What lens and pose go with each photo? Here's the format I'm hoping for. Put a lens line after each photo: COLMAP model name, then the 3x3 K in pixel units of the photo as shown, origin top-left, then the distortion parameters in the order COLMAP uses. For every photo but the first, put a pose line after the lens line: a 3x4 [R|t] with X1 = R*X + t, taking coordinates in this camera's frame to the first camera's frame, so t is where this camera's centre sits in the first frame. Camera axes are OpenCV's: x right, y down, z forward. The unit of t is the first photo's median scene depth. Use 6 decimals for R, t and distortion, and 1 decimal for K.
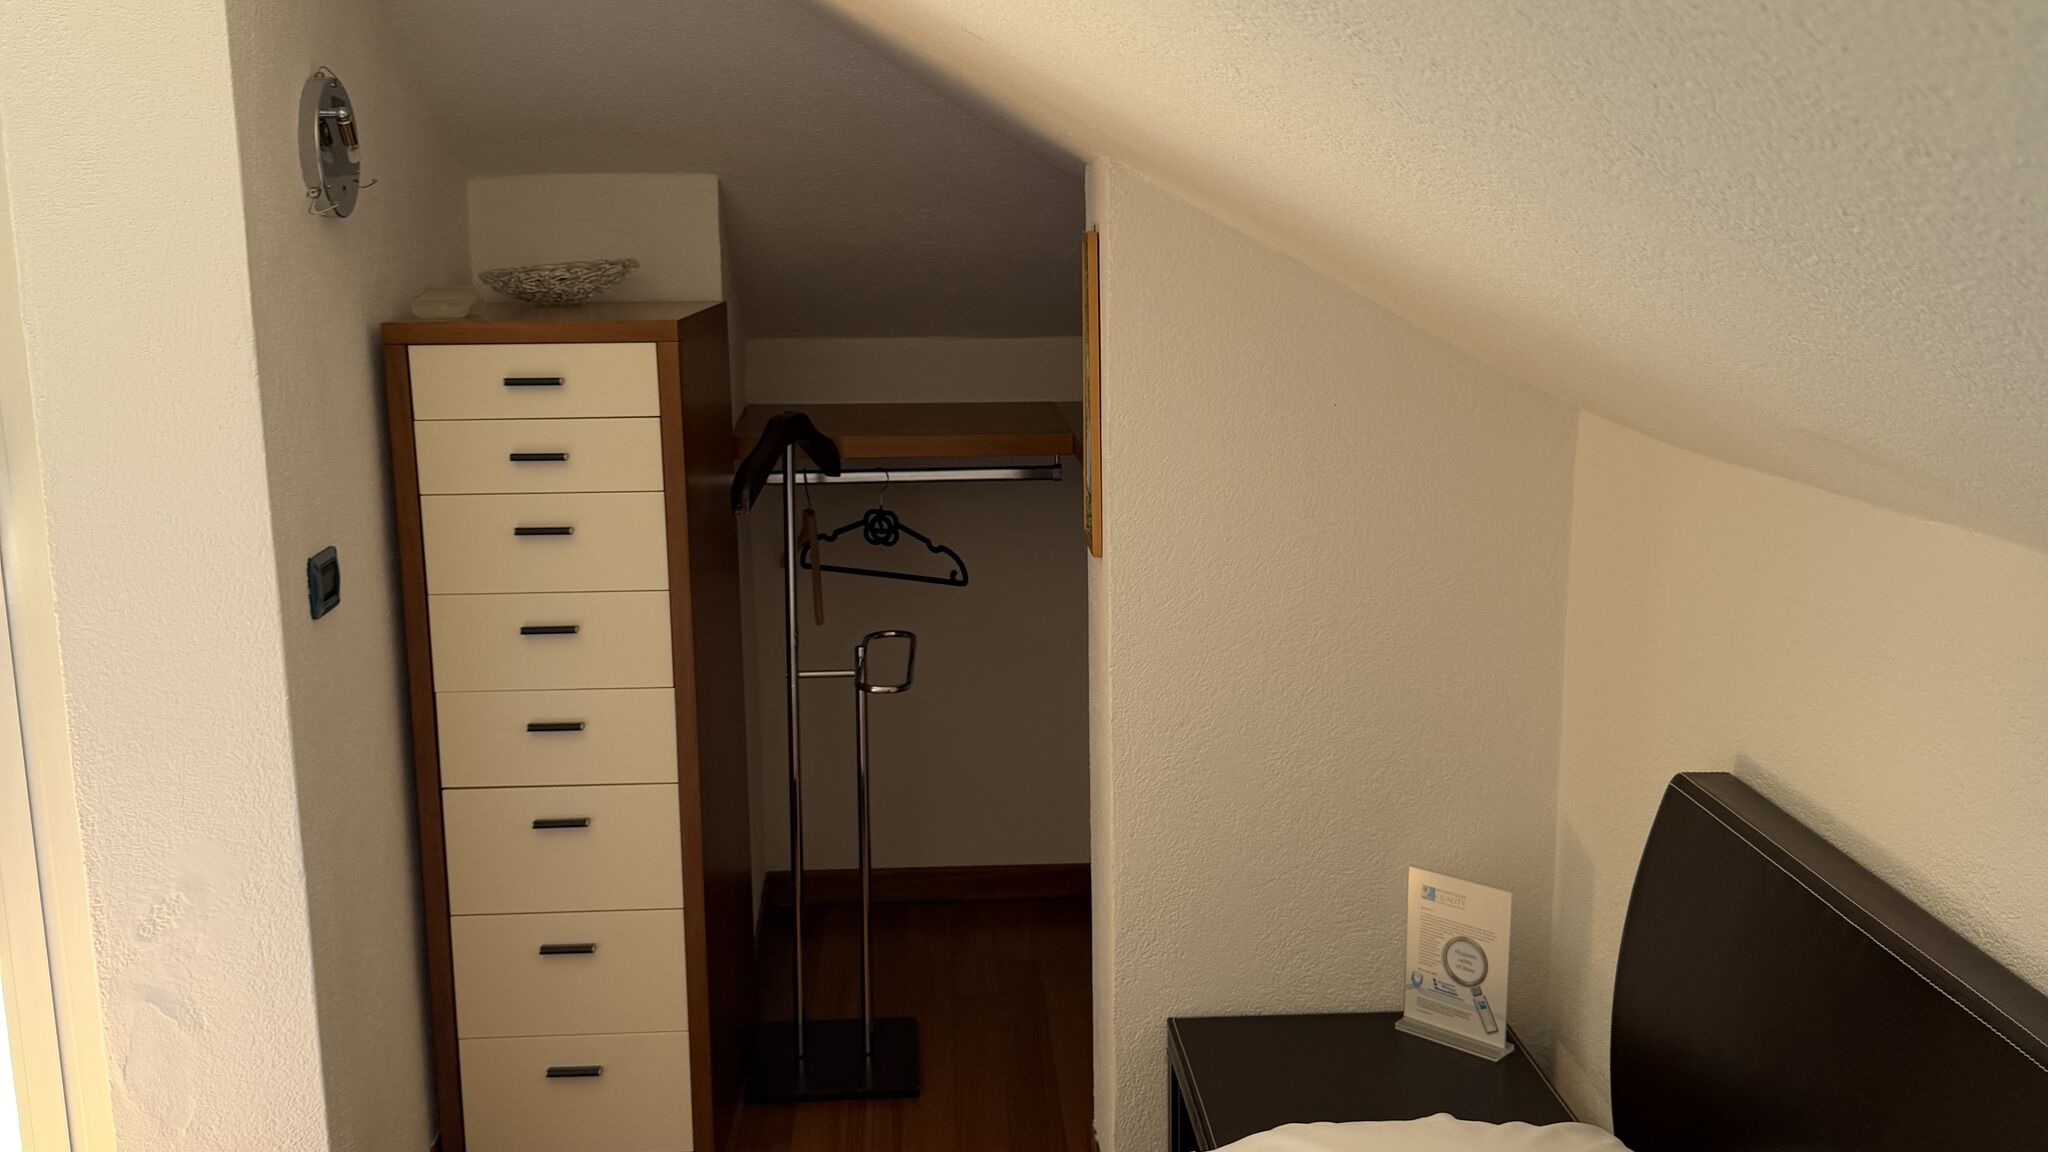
lens RADIAL K [[1895.6, 0, 1053.1], [0, 1895.6, 581.6], [0, 0, 1]] dist [0.147020, -0.305175]
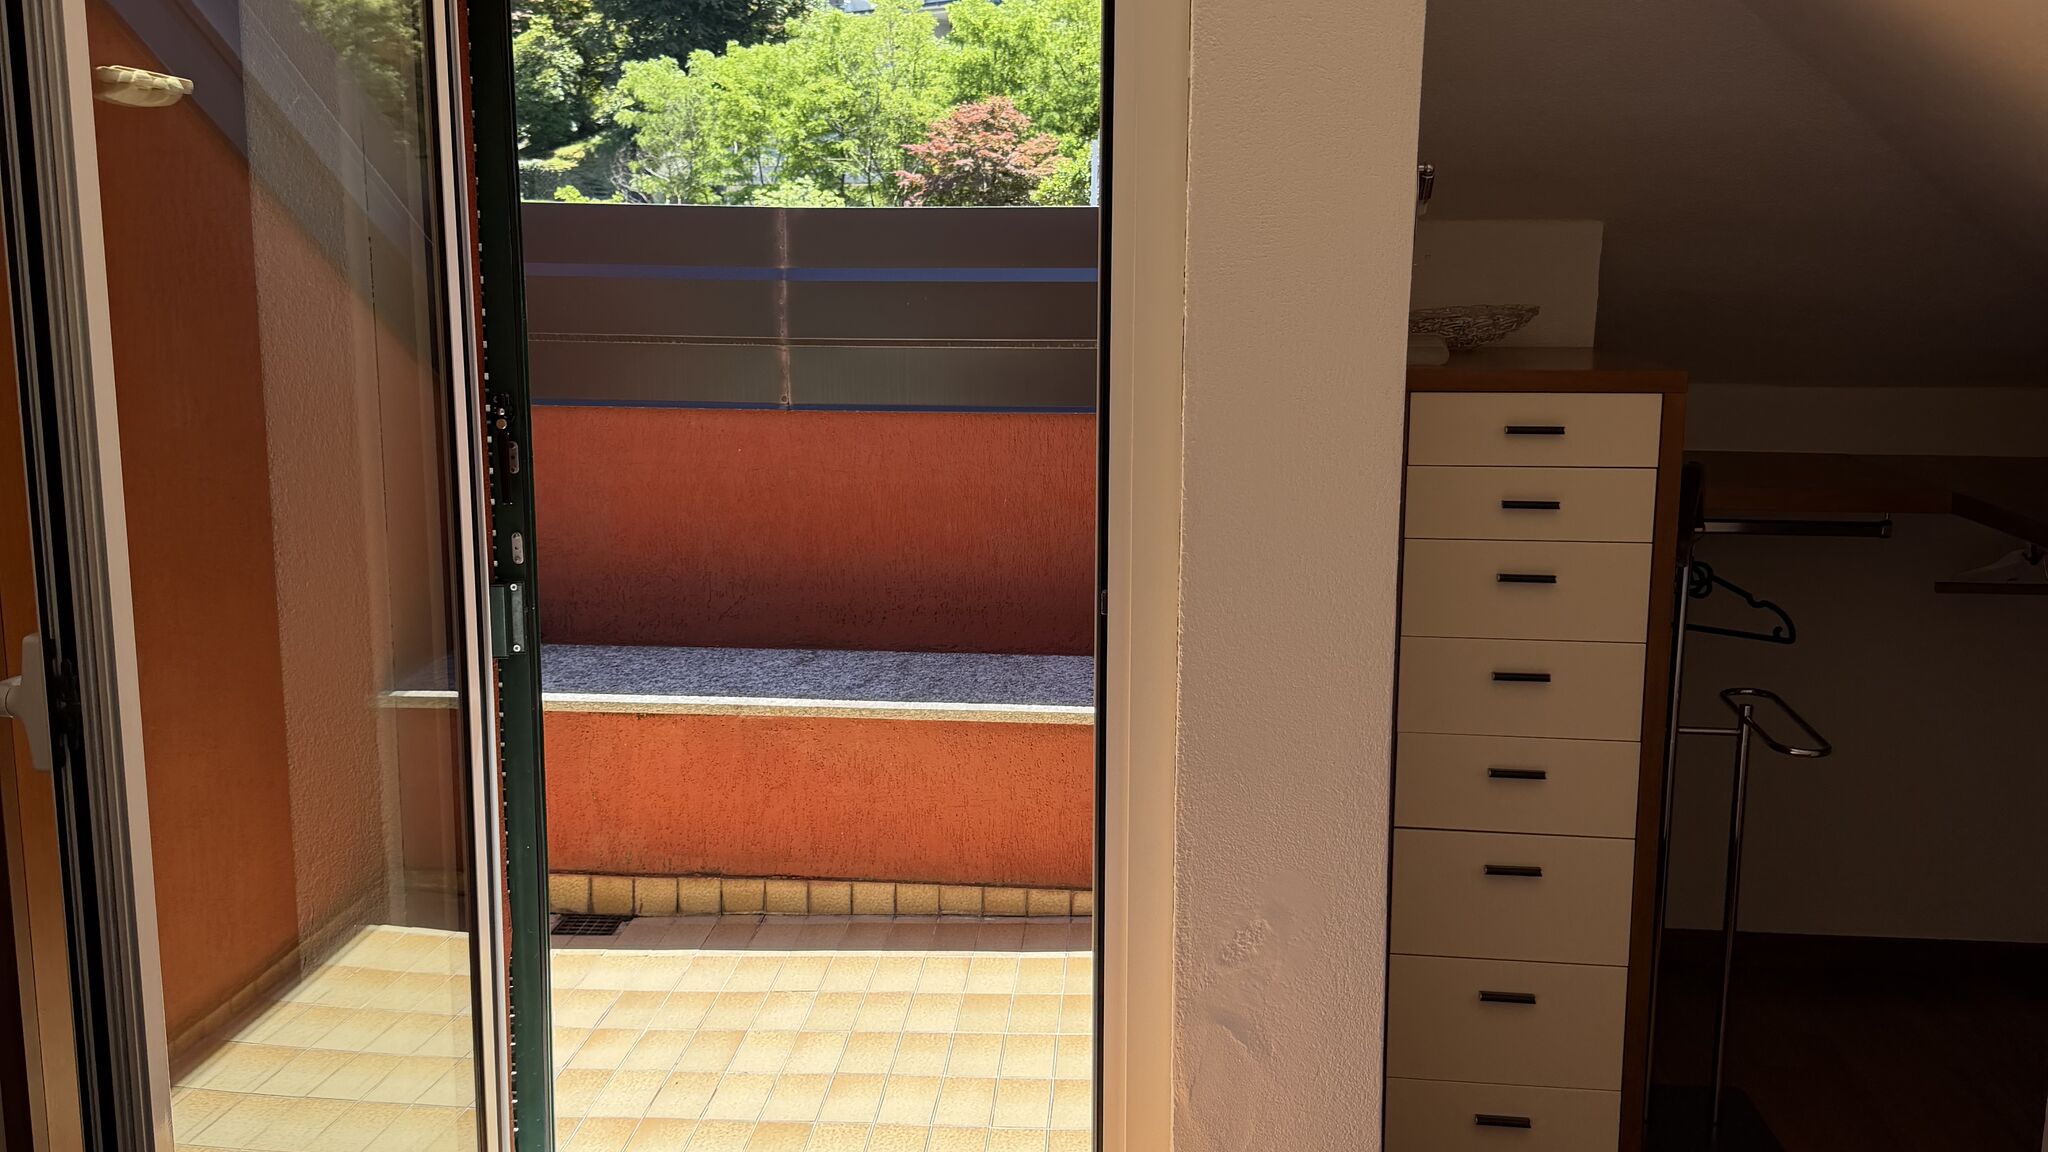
lens RADIAL K [[1906.4, 0, 1033.2], [0, 1906.4, 563.0], [0, 0, 1]] dist [0.107642, -0.173428]
pose [[0.990177, 0.039621, -0.134089, -0.384690], [-0.042692, 0.998886, -0.020098, -0.003165], [0.133143, 0.025625, 0.990765, -0.031140]]
